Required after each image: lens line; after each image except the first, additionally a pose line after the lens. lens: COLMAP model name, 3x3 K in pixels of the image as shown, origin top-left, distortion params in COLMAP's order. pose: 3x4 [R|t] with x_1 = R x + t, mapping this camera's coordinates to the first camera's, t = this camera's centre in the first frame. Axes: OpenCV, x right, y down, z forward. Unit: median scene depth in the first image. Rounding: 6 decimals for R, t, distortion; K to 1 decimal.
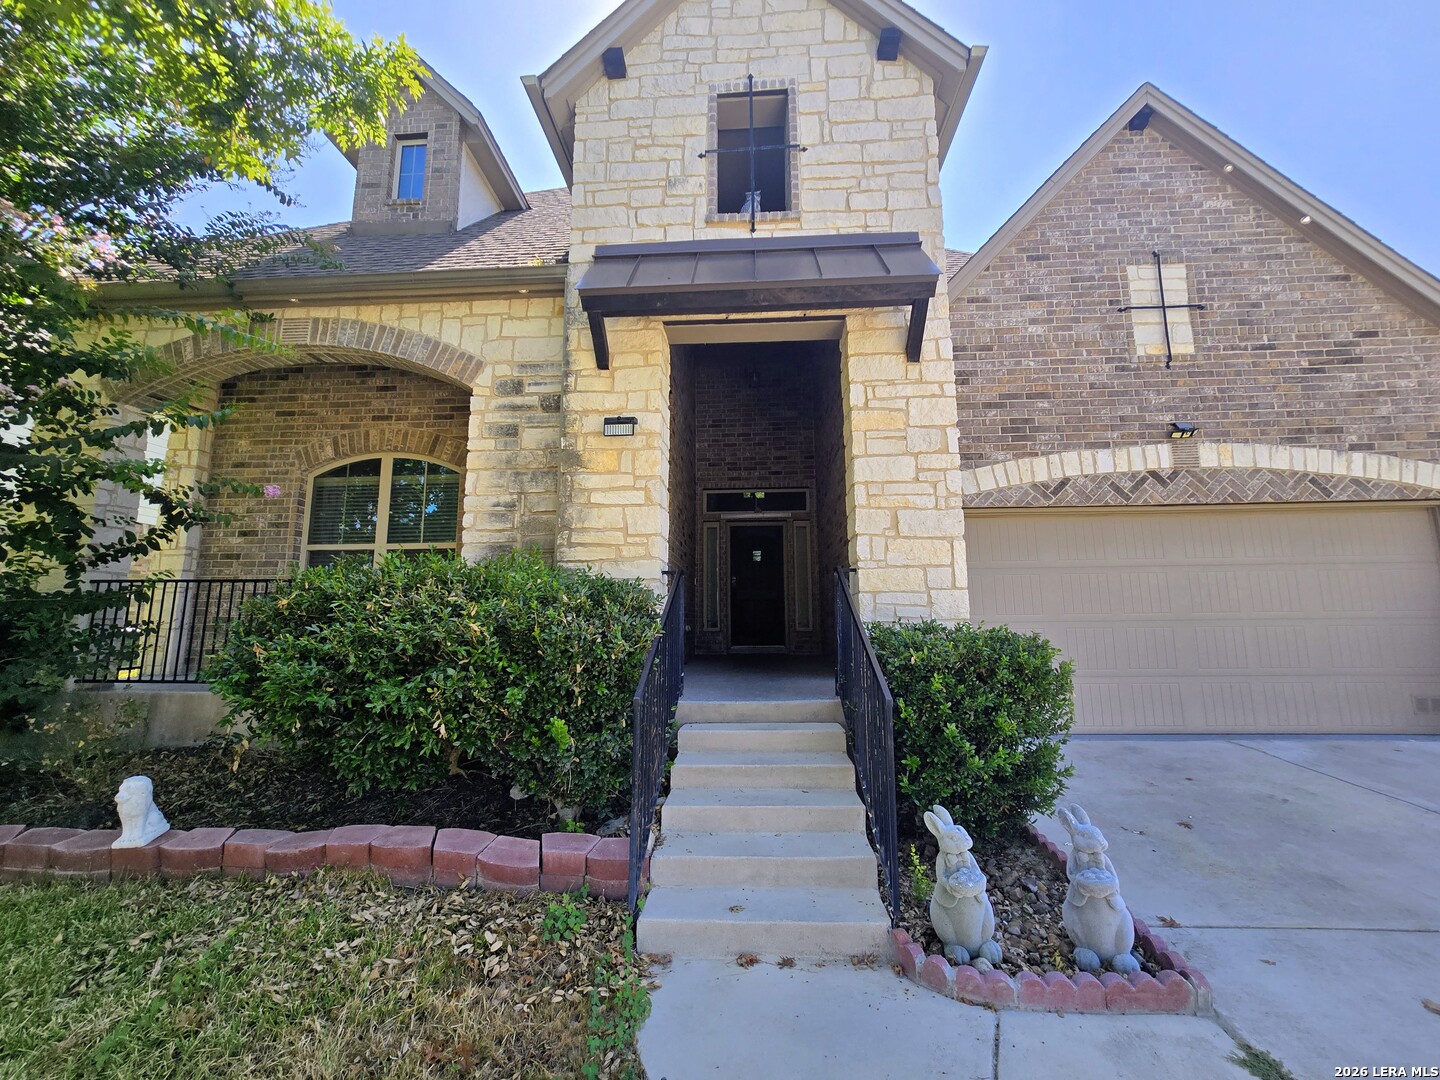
lens RADIAL K [[590.0, 0, 711.7], [0, 590.0, 535.1], [0, 0, 1]] dist [-0.008470, 0.002865]
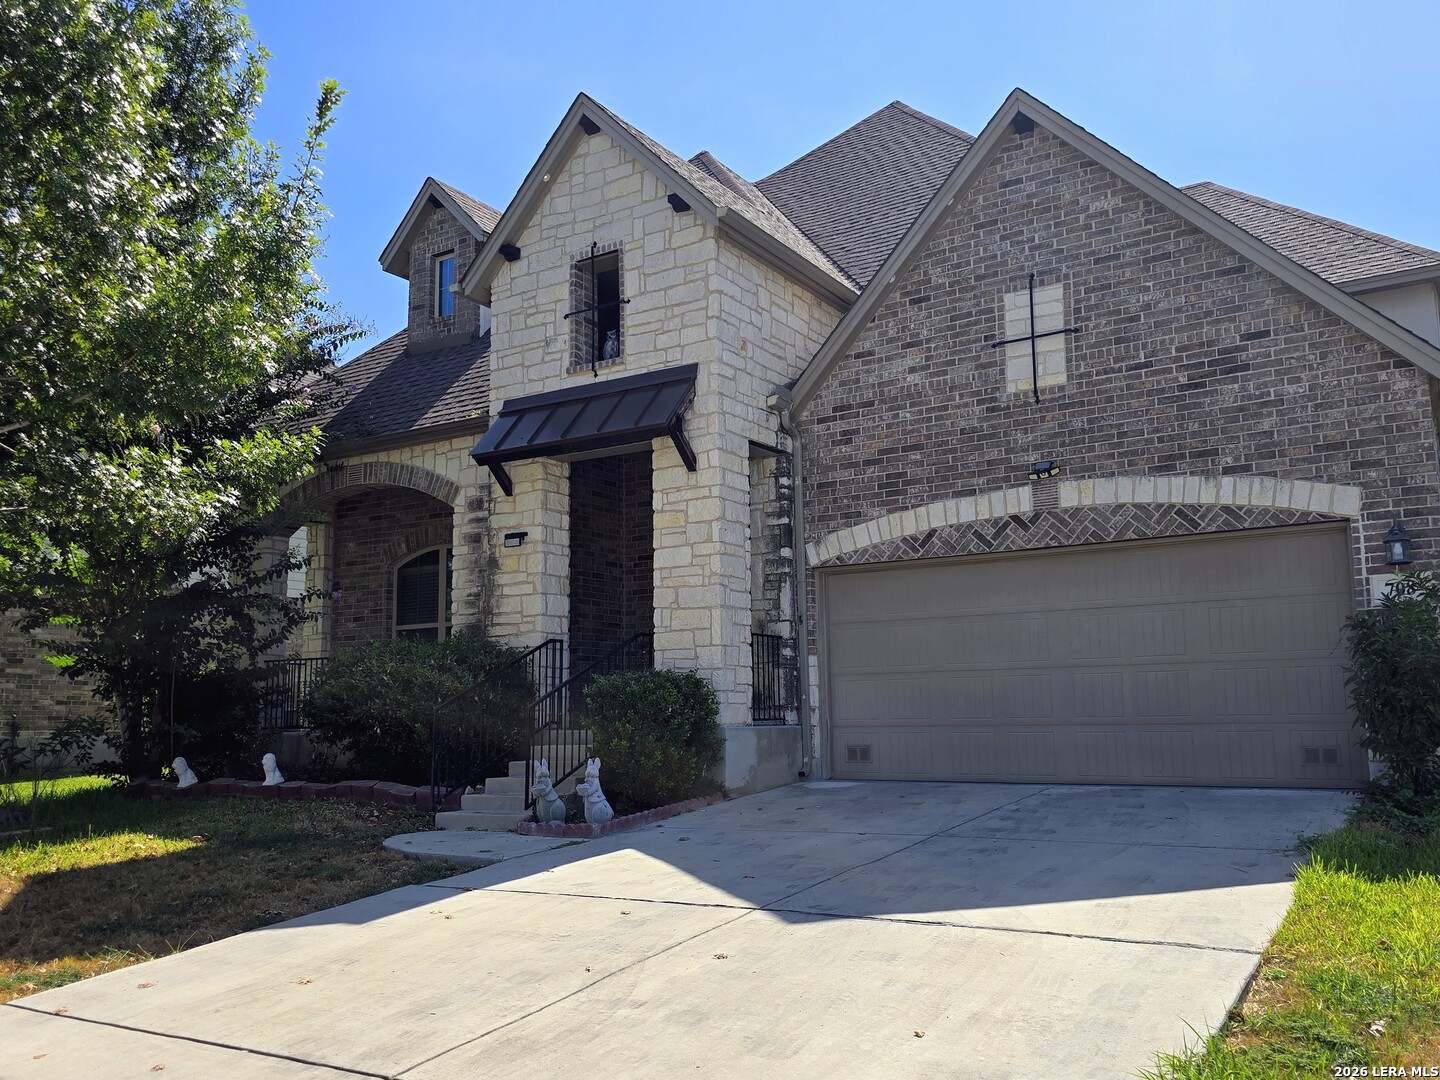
lens RADIAL K [[1230.4, 0, 712.4], [0, 1230.4, 571.2], [0, 0, 1]] dist [0.074762, -0.094393]
pose [[0.867856, -0.065736, -0.492448, 1.311548], [0.080325, 0.996732, 0.008507, -0.074157], [0.490279, -0.046938, 0.870300, -1.028636]]
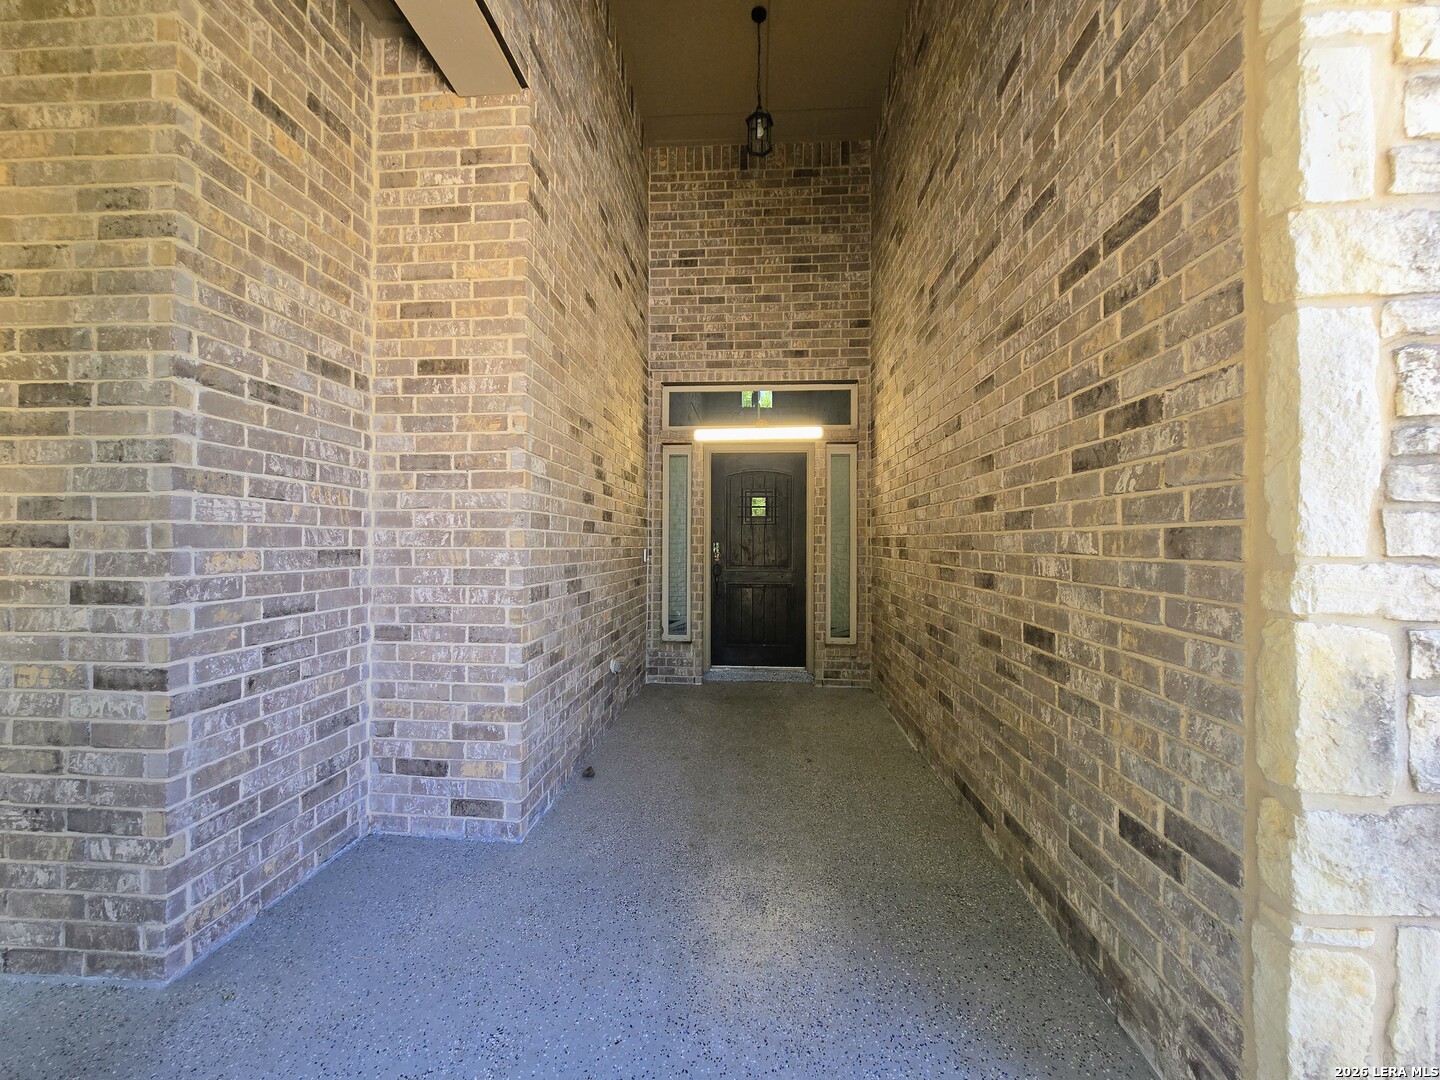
lens RADIAL K [[590.0, 0, 717.6], [0, 590.0, 539.2], [0, 0, 1]] dist [-0.008470, 0.002865]
pose [[0.999959, 0.009075, -0.000599, 0.067940], [-0.008890, 0.989259, 0.145901, -0.028366], [0.001916, -0.145889, 0.989299, 0.781770]]
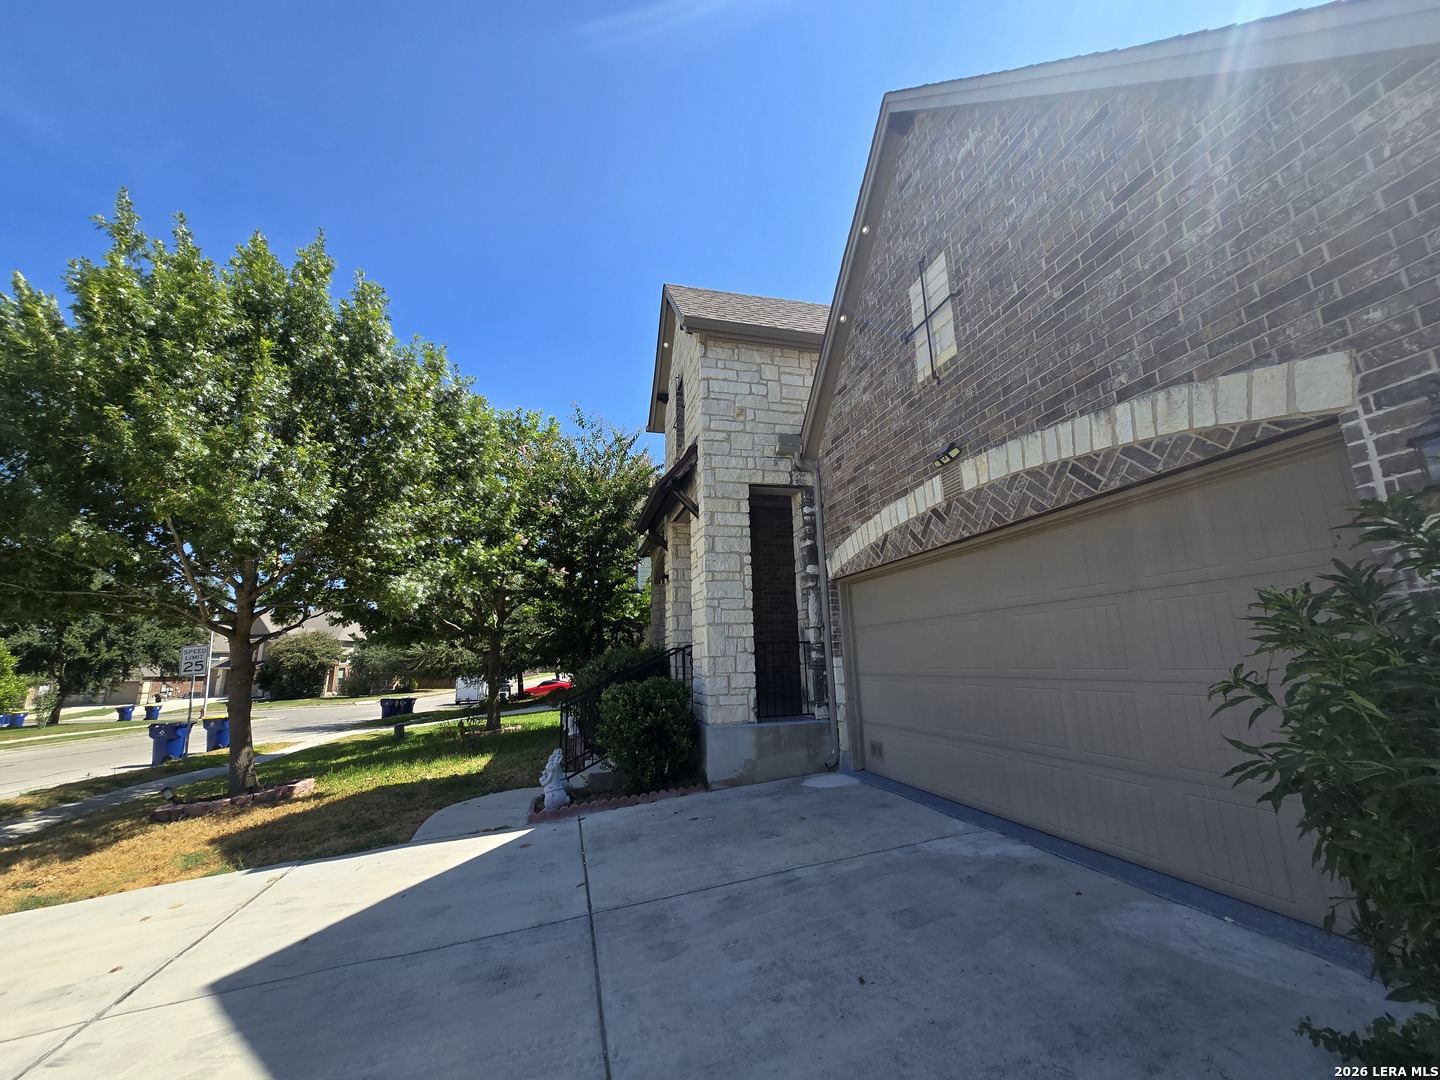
lens RADIAL K [[590.0, 0, 714.1], [0, 590.0, 530.9], [0, 0, 1]] dist [-0.008470, 0.002865]
pose [[0.293982, -0.206399, -0.933260, 1.475677], [0.162306, 0.973006, -0.164062, 0.016732], [0.941929, -0.103243, 0.319547, 0.391339]]
